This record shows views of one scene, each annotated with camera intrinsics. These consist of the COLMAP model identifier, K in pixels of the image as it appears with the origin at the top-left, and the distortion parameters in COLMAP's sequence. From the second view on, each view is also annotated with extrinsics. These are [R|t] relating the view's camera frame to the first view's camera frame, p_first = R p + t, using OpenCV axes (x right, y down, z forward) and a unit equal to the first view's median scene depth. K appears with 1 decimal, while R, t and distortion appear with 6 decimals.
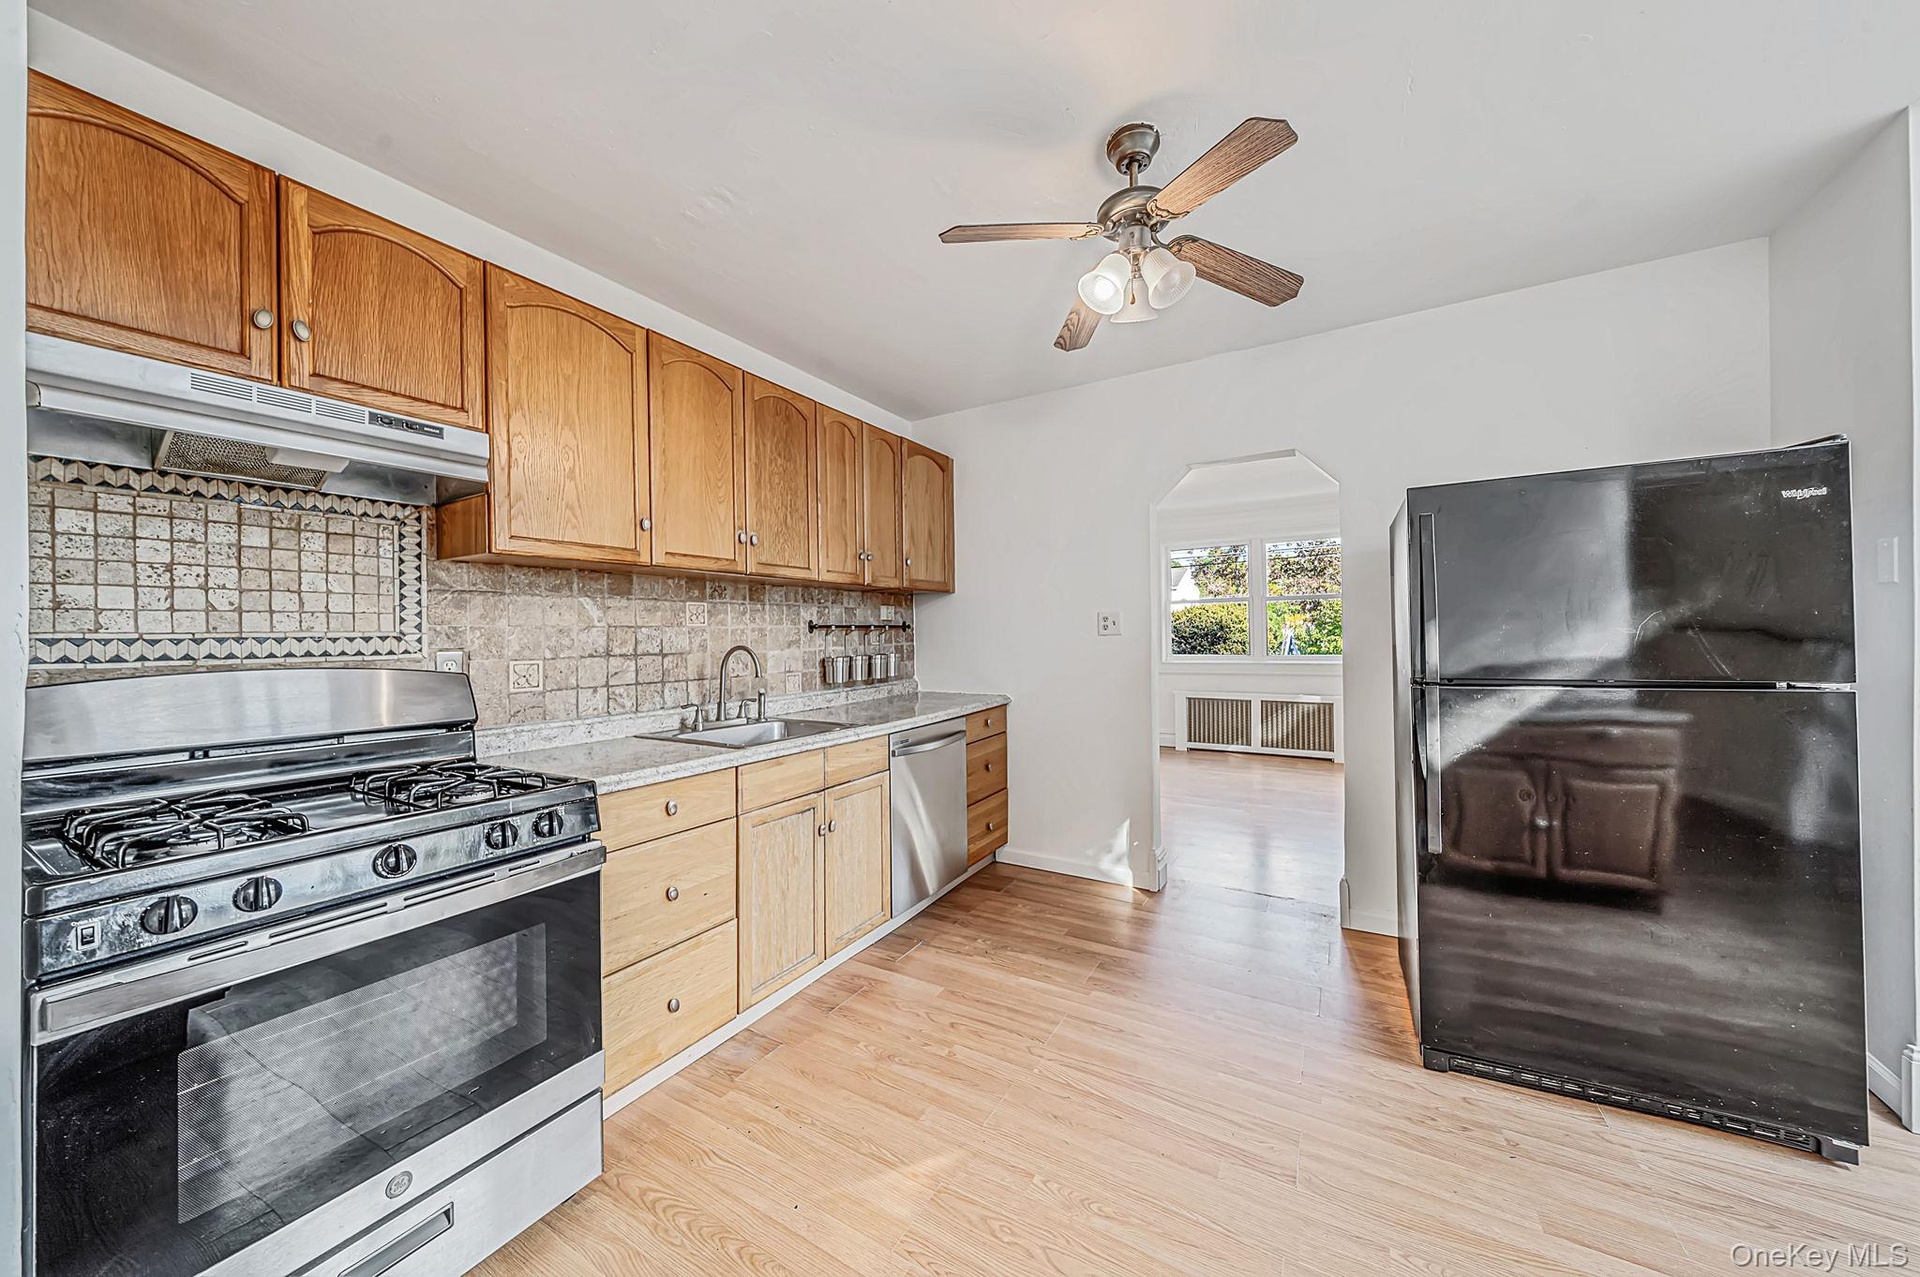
lens RADIAL K [[669.7, 0, 963.4], [0, 669.7, 625.9], [0, 0, 1]] dist [-0.002422, -0.000183]
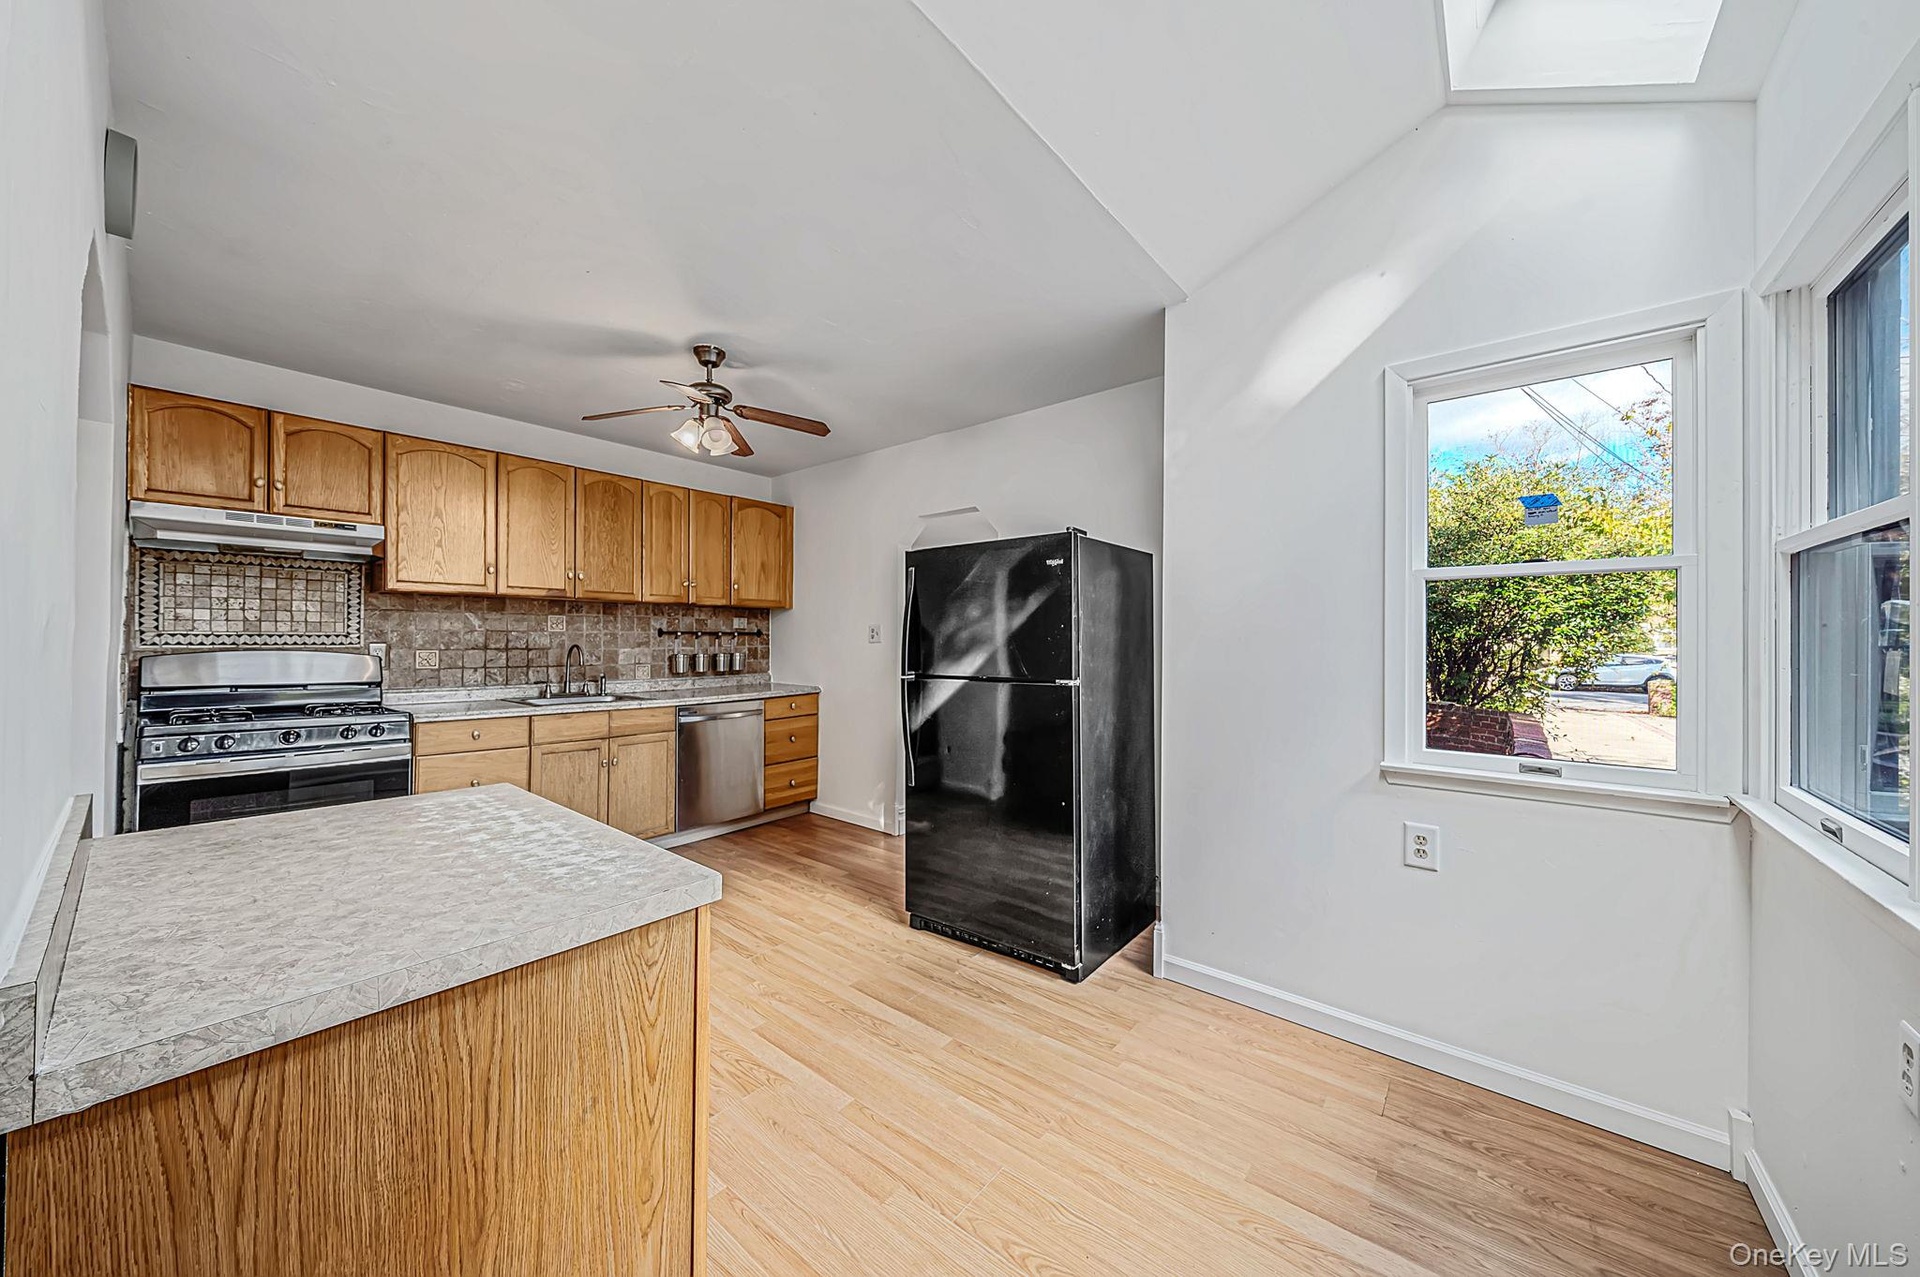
lens RADIAL K [[676.8, 0, 953.1], [0, 676.8, 630.6], [0, 0, 1]] dist [-0.001221, -0.000202]
pose [[0.986750, 0.017235, -0.161333, 1.027697], [-0.017299, 0.999850, 0.001012, -0.025083], [0.161326, 0.001792, 0.986900, -0.525001]]
